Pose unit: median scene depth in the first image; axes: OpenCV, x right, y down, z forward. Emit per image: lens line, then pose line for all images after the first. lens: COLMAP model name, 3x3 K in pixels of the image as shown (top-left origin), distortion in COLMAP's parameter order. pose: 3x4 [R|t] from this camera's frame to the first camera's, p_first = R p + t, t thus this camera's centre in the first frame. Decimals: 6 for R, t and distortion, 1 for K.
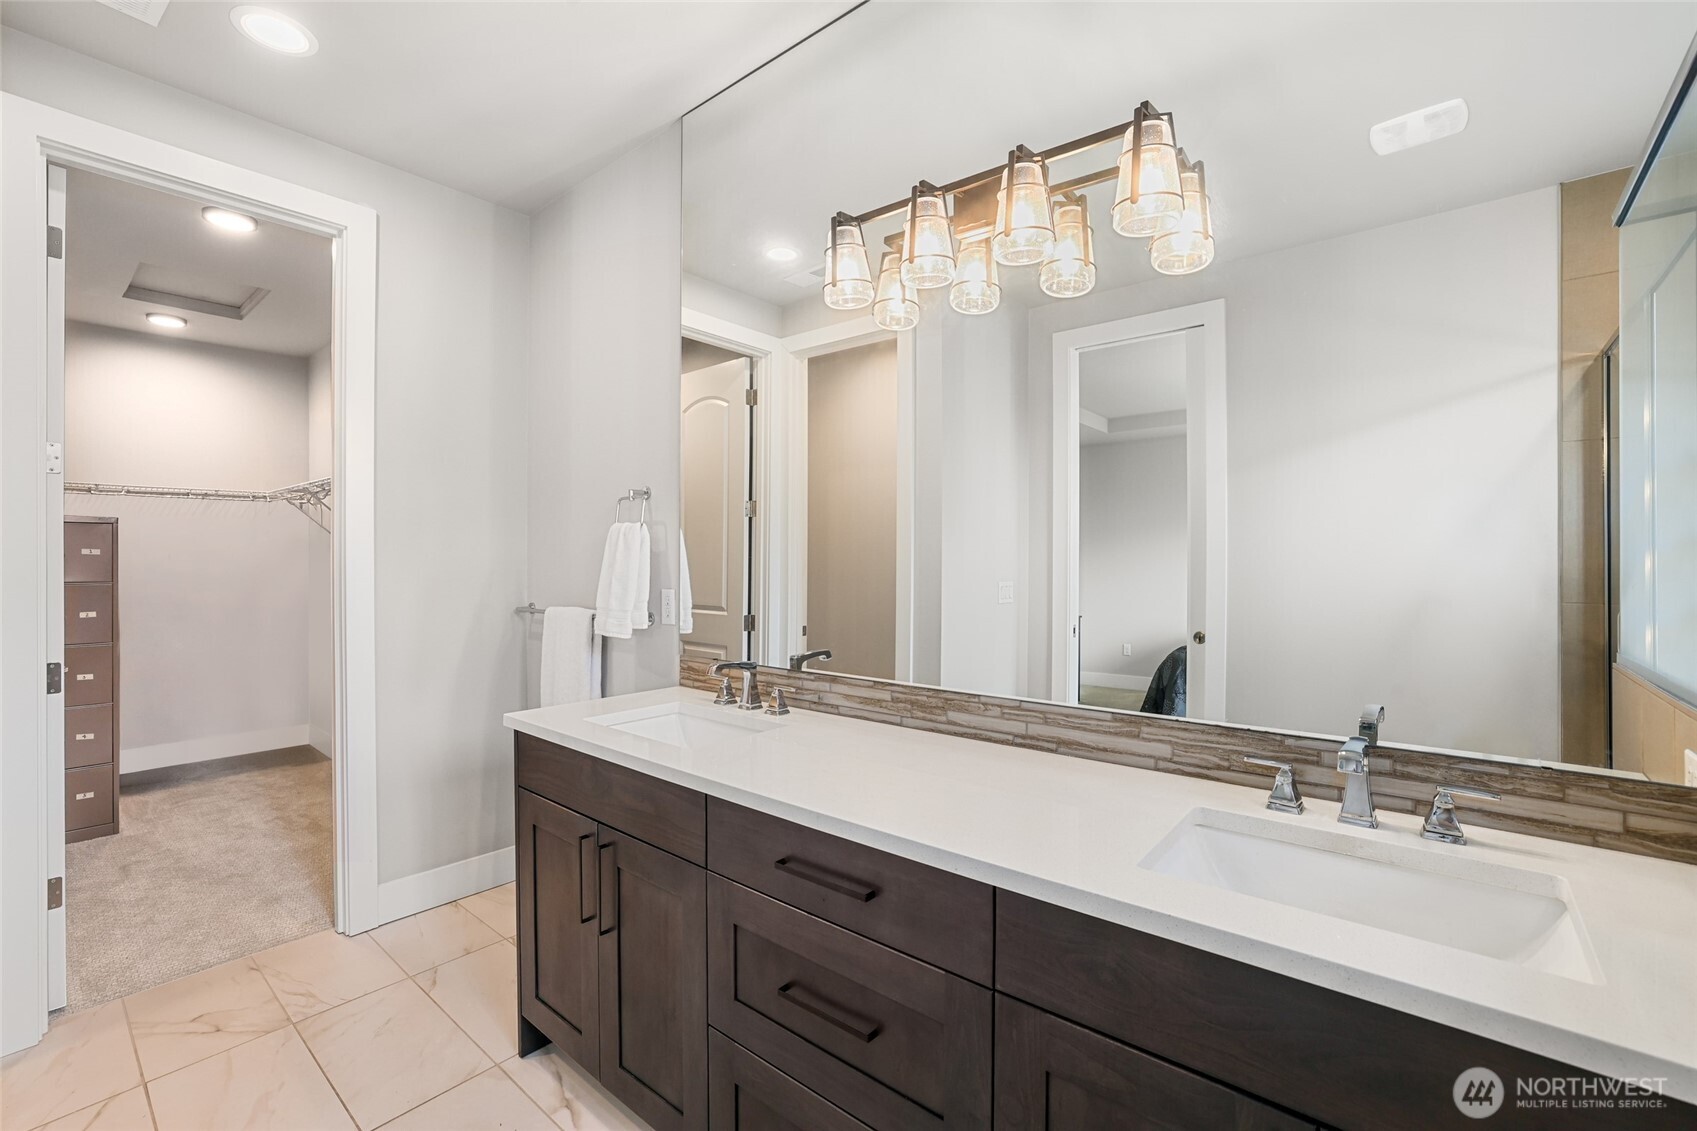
lens RADIAL K [[733.8, 0, 844.2], [0, 733.8, 556.6], [0, 0, 1]] dist [-0.013981, -0.000202]
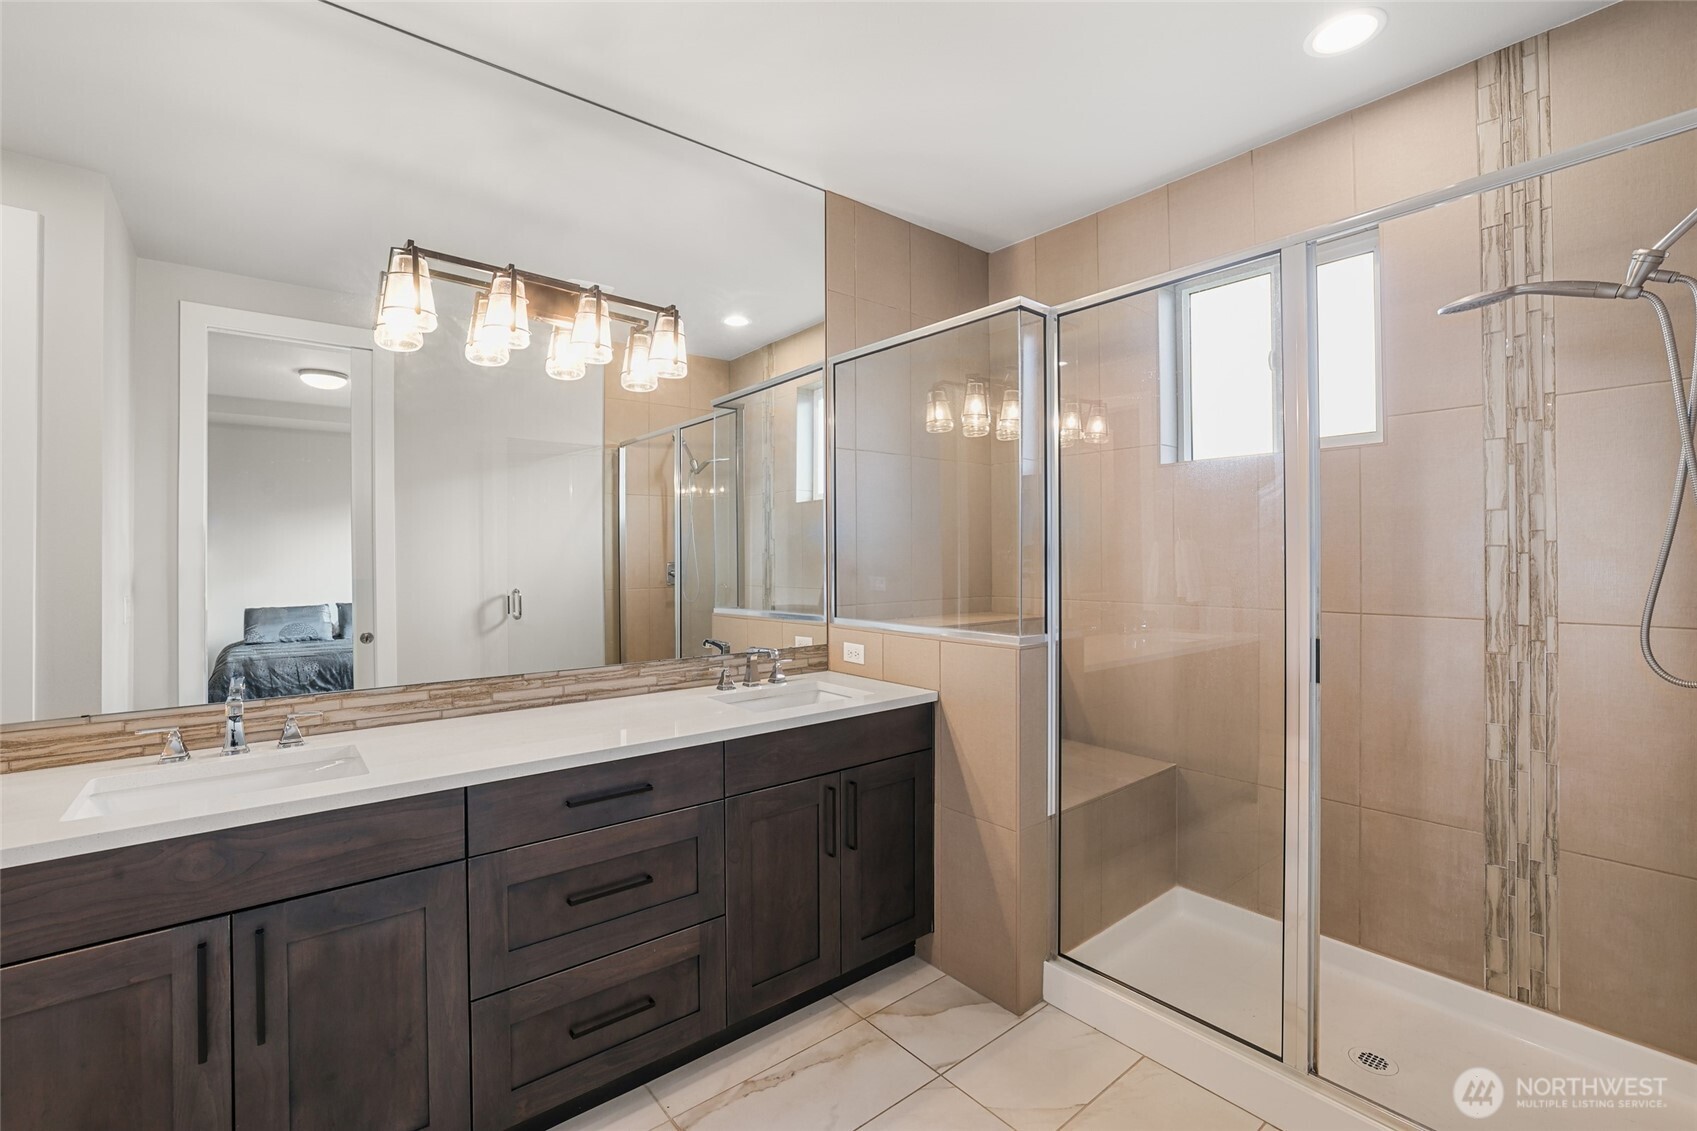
lens RADIAL K [[733.8, 0, 840.2], [0, 733.8, 562.2], [0, 0, 1]] dist [-0.013981, -0.000202]
pose [[0.178425, -0.001164, 0.983953, -1.006503], [-0.001125, 0.999998, 0.001387, -0.008528], [-0.983953, -0.001355, 0.178423, 0.239093]]
